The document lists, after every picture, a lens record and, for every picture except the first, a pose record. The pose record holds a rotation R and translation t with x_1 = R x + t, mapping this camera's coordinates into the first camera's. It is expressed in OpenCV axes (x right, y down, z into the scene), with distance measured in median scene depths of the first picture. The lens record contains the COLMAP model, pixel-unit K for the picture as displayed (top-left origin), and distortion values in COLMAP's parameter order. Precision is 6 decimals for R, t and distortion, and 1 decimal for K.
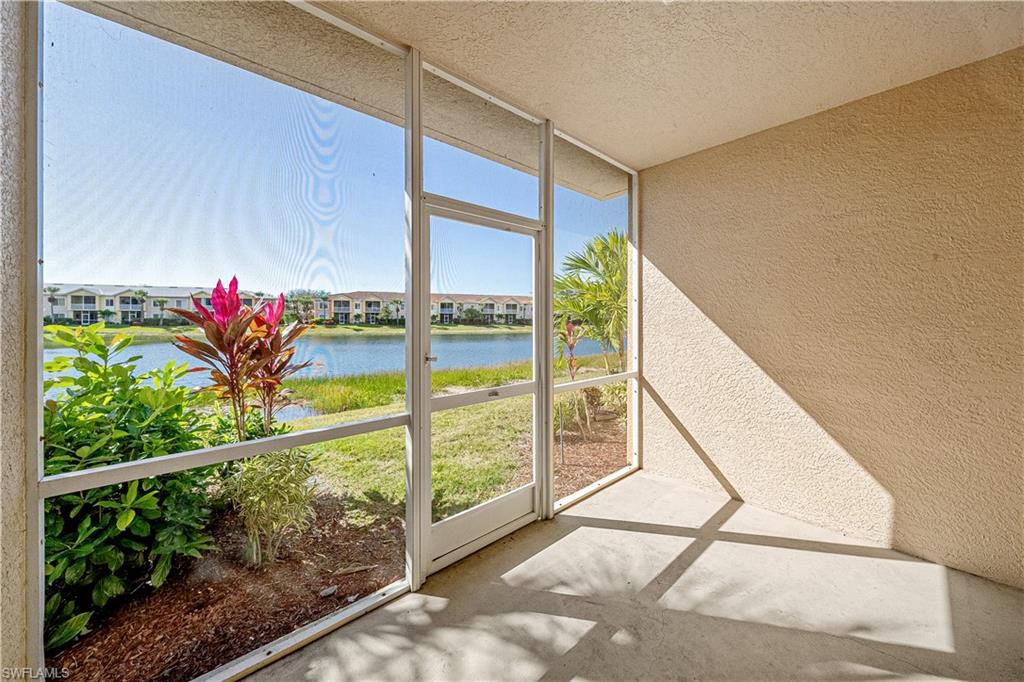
lens RADIAL K [[368.0, 0, 514.2], [0, 368.0, 326.2], [0, 0, 1]] dist [-0.000179, -0.000027]
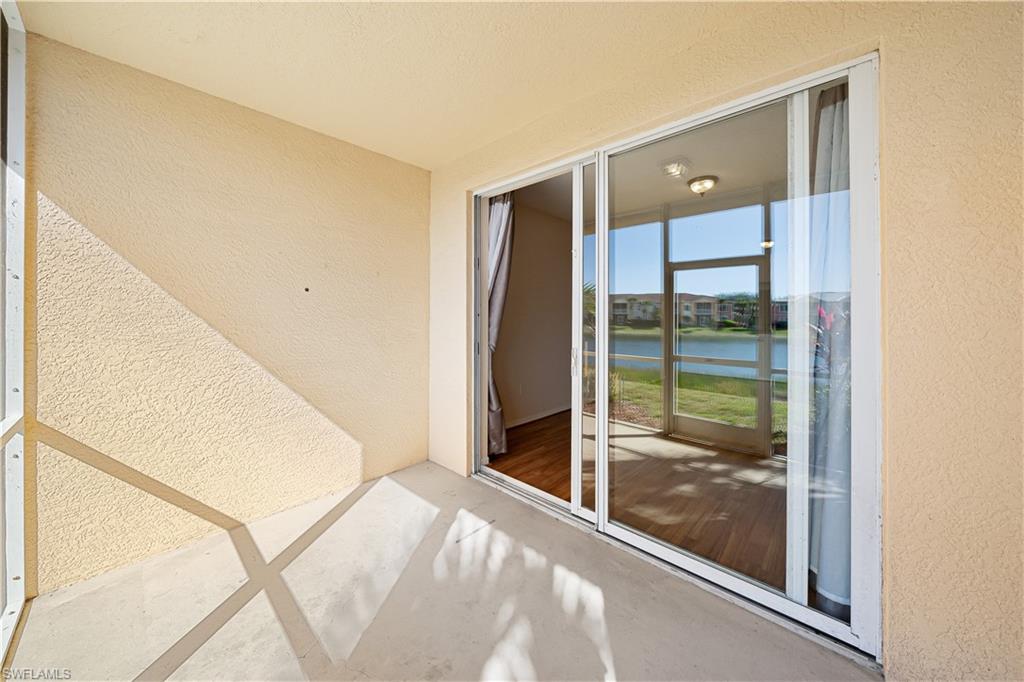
lens RADIAL K [[362.4, 0, 512.0], [0, 362.4, 316.7], [0, 0, 1]] dist [-0.000032, -0.000013]
pose [[-0.083738, -0.005334, 0.996474, -0.242449], [0.016238, 0.999846, 0.006717, -0.008488], [-0.996356, 0.016743, -0.083638, 0.376048]]
